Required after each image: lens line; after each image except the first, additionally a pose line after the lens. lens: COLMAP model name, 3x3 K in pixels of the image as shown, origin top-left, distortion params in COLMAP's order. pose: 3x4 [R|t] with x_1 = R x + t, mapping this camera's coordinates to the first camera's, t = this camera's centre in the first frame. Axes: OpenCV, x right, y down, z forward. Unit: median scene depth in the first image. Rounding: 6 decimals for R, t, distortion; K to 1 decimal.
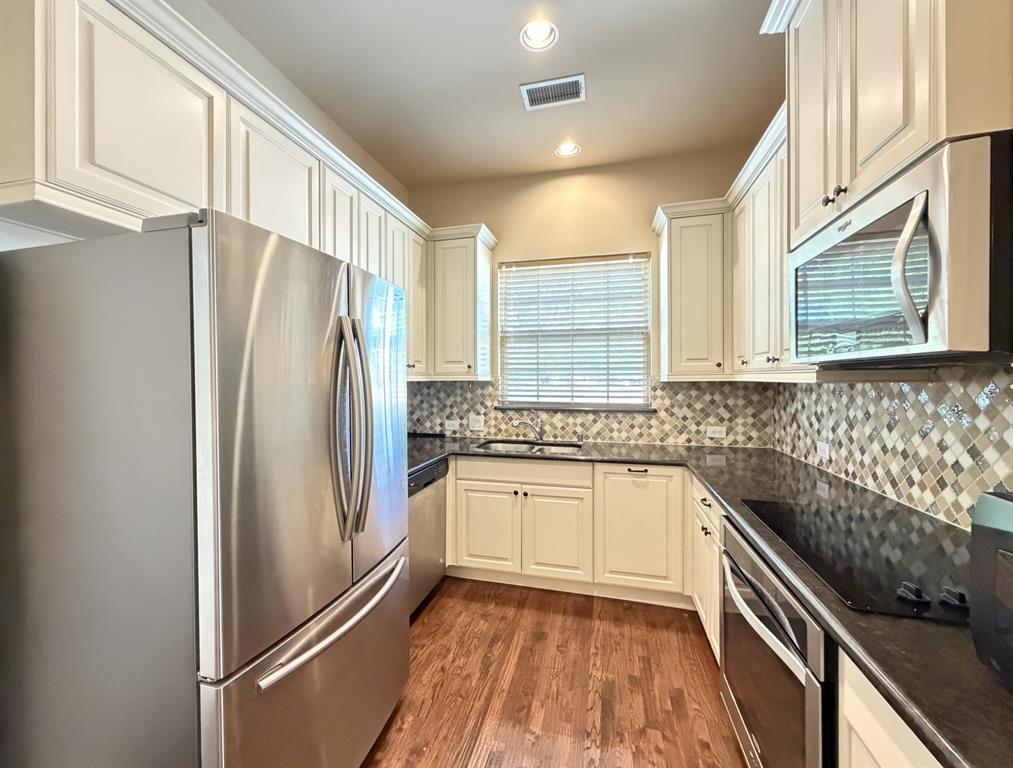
lens RADIAL K [[403.5, 0, 496.2], [0, 403.5, 385.5], [0, 0, 1]] dist [-0.002900, 0.000421]
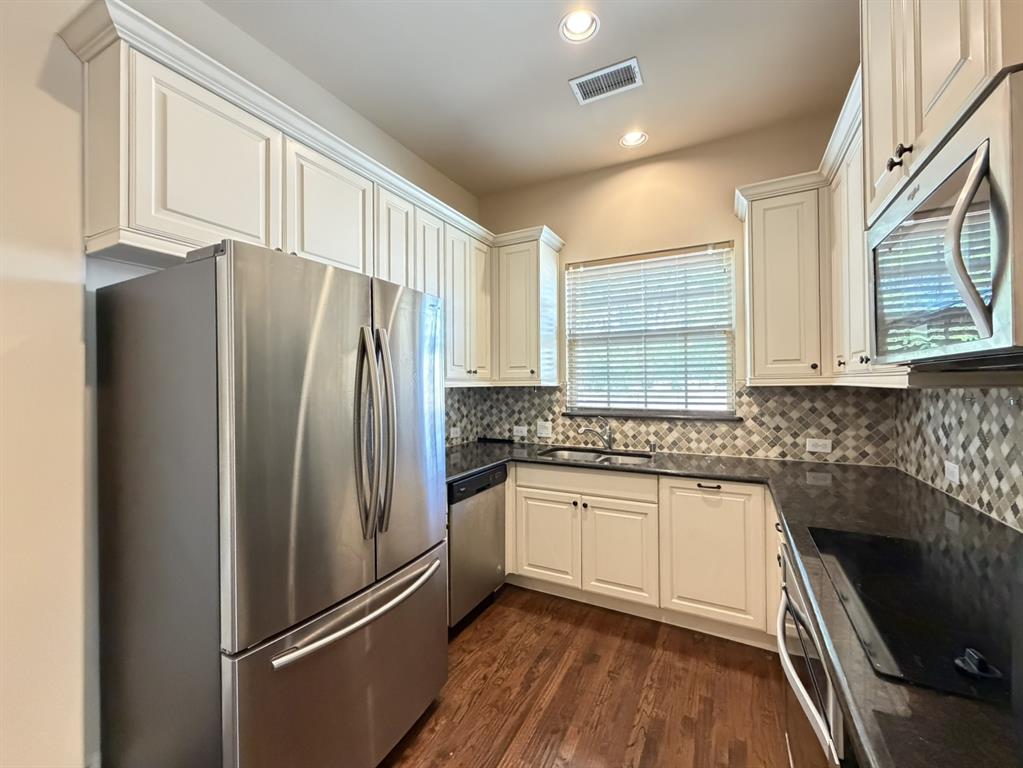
lens RADIAL K [[411.4, 0, 507.5], [0, 411.4, 385.0], [0, 0, 1]] dist [-0.001005, -0.000558]
pose [[0.975278, -0.004474, -0.220936, 0.114405], [0.001736, 0.999919, -0.012583, -0.002180], [0.220975, 0.011888, 0.975207, 0.012851]]
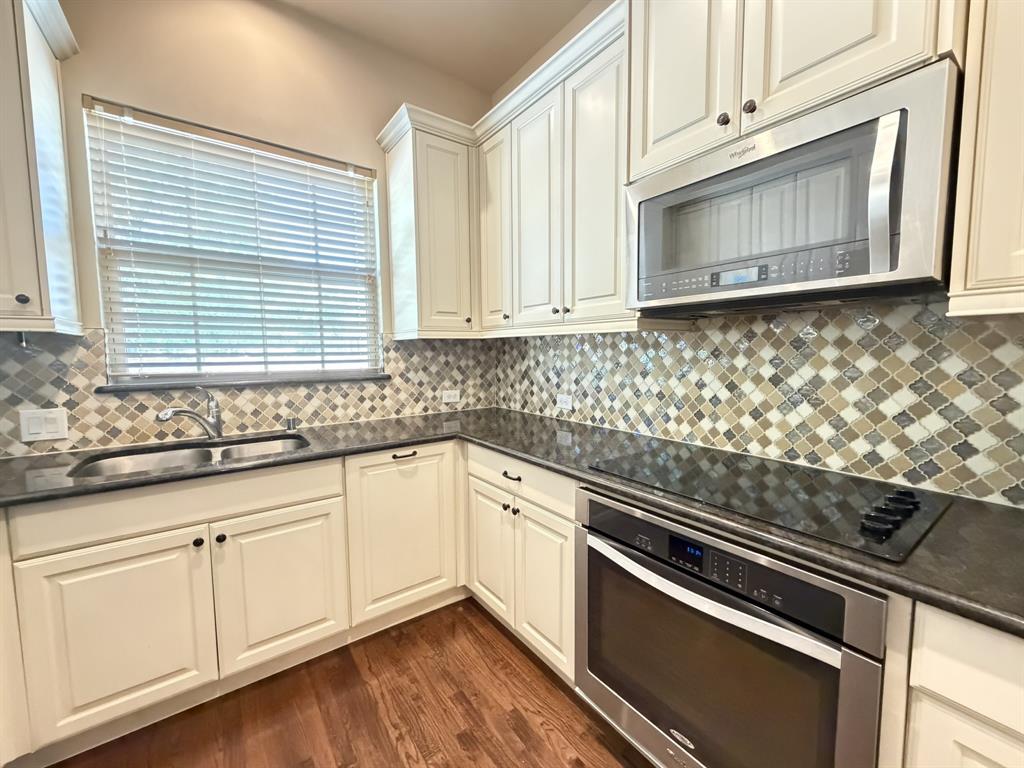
lens RADIAL K [[407.7, 0, 509.9], [0, 407.7, 383.3], [0, 0, 1]] dist [-0.000732, -0.000041]
pose [[0.622433, -0.064690, 0.779995, -0.105849], [0.017093, 0.997464, 0.069087, 0.027899], [-0.782487, -0.029670, 0.621960, 0.366673]]
